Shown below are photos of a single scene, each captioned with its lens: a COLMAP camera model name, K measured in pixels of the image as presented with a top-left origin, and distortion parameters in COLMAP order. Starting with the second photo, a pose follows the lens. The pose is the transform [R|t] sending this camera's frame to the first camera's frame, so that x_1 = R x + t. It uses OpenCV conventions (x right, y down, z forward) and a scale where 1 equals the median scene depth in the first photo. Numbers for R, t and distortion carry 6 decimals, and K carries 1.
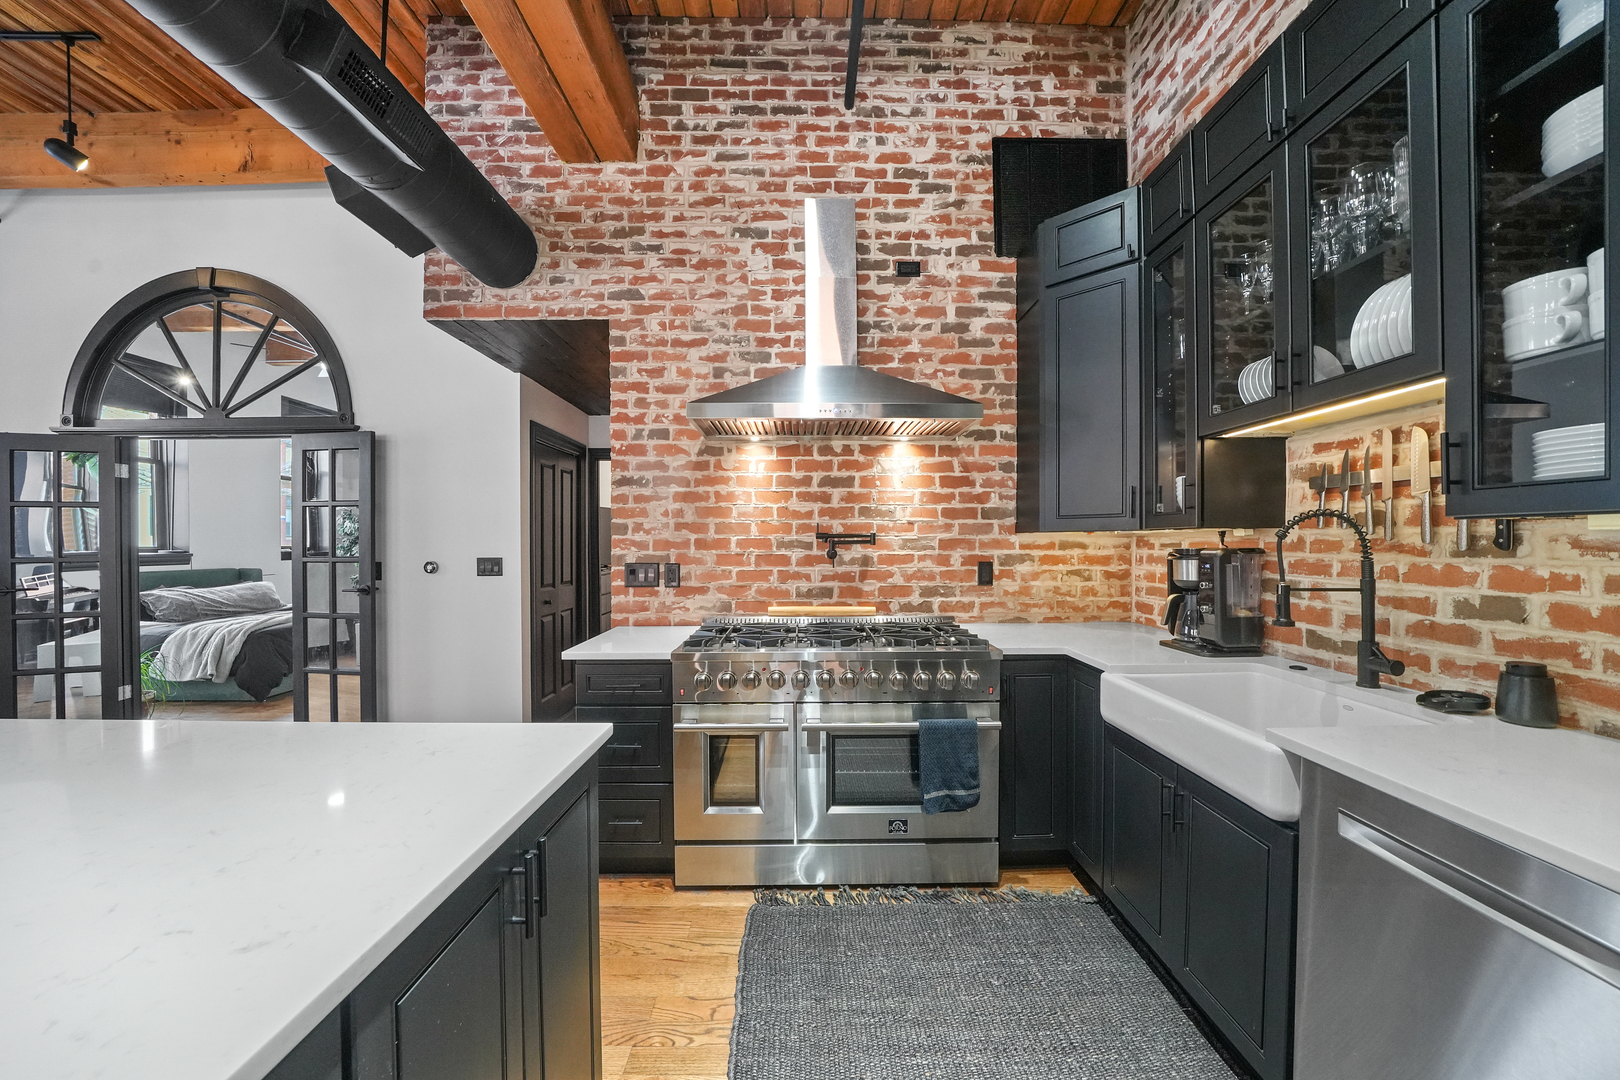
lens RADIAL K [[569.4, 0, 806.0], [0, 569.4, 548.4], [0, 0, 1]] dist [-0.023086, 0.000111]
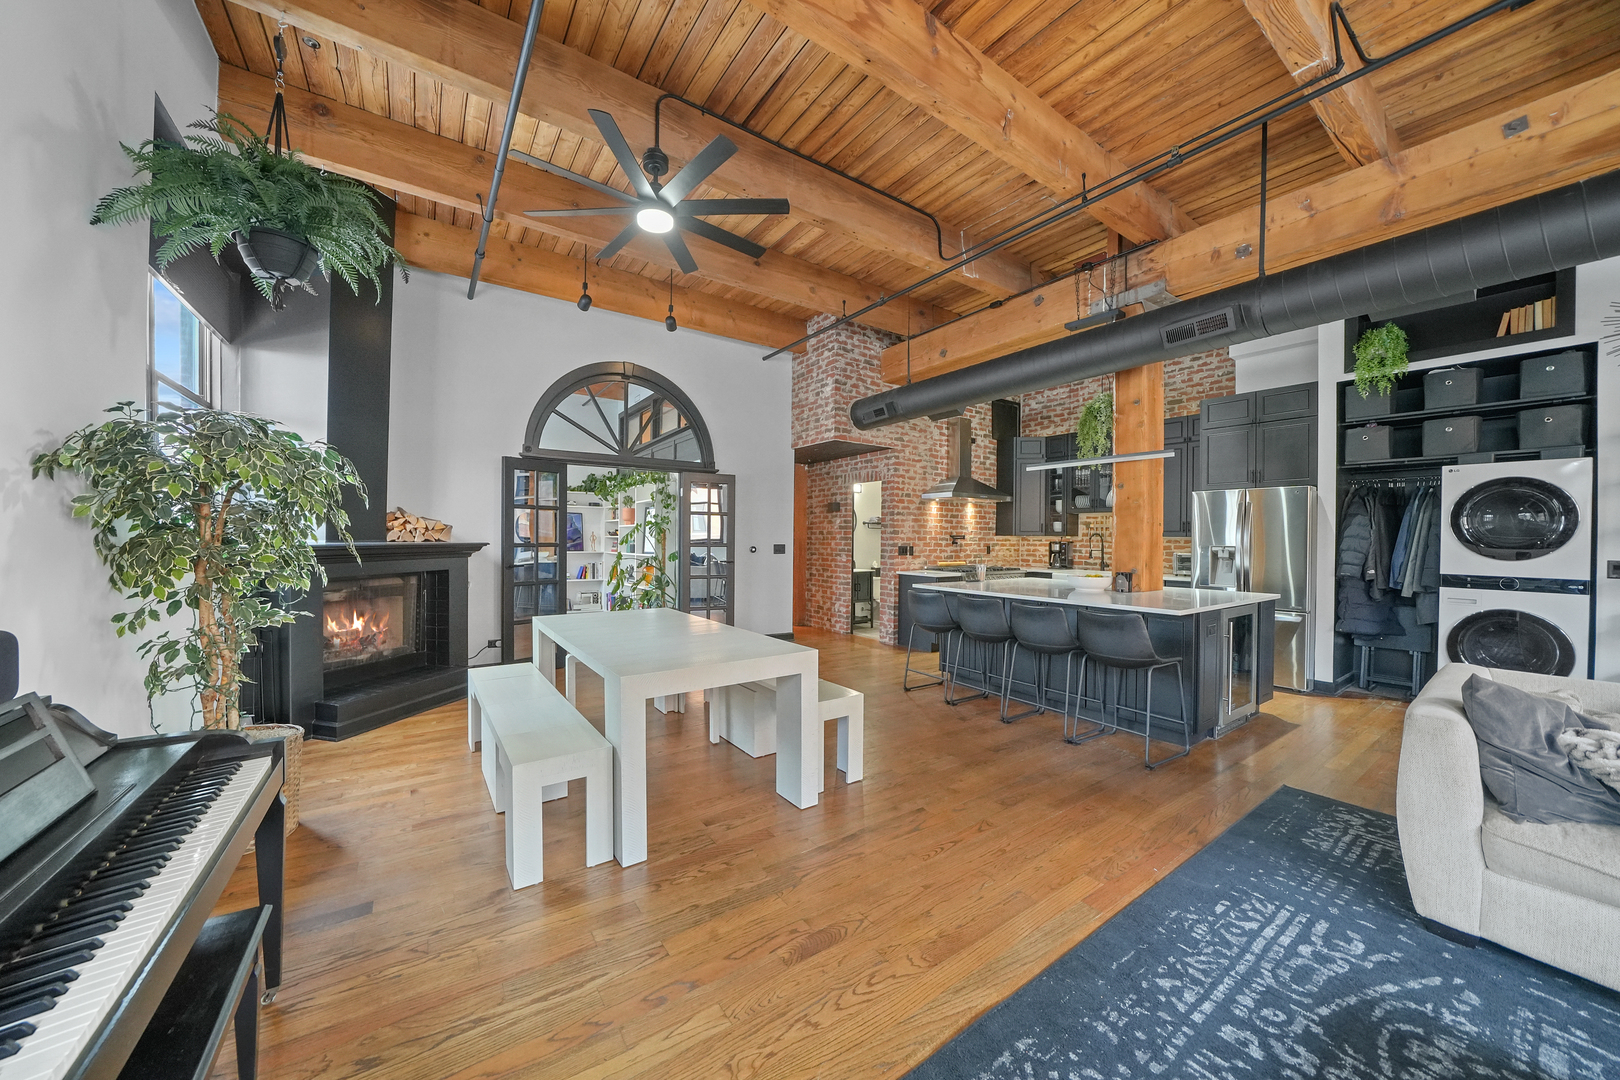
lens RADIAL K [[562.8, 0, 806.9], [0, 562.8, 542.0], [0, 0, 1]] dist [-0.026064, 0.002135]
pose [[0.825762, 0.004341, 0.564002, -2.051546], [-0.005905, 0.999982, 0.000949, 0.007807], [-0.563987, -0.004114, 0.825773, -0.824969]]
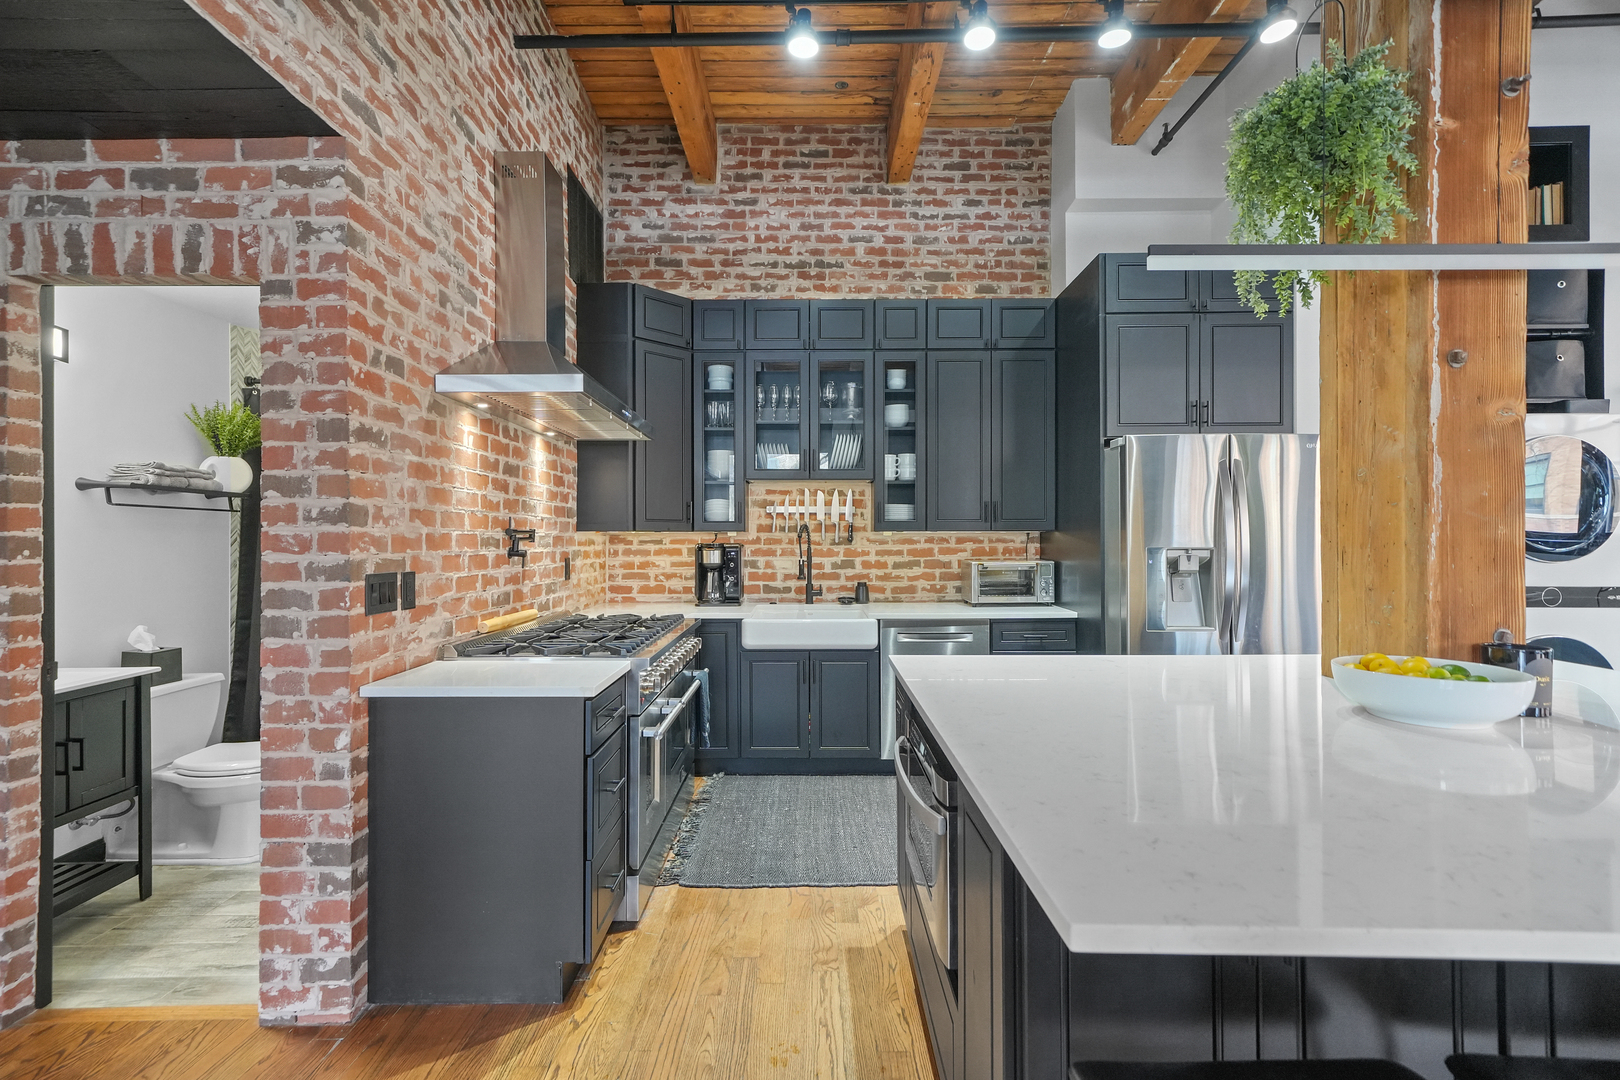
lens RADIAL K [[721.7, 0, 803.7], [0, 721.7, 537.5], [0, 0, 1]] dist [0.009417, 0.000073]
pose [[0.011915, 0.003990, 0.999921, -1.049986], [0.011435, 0.999926, -0.004126, -0.003861], [-0.999864, 0.011484, 0.011868, 0.542709]]
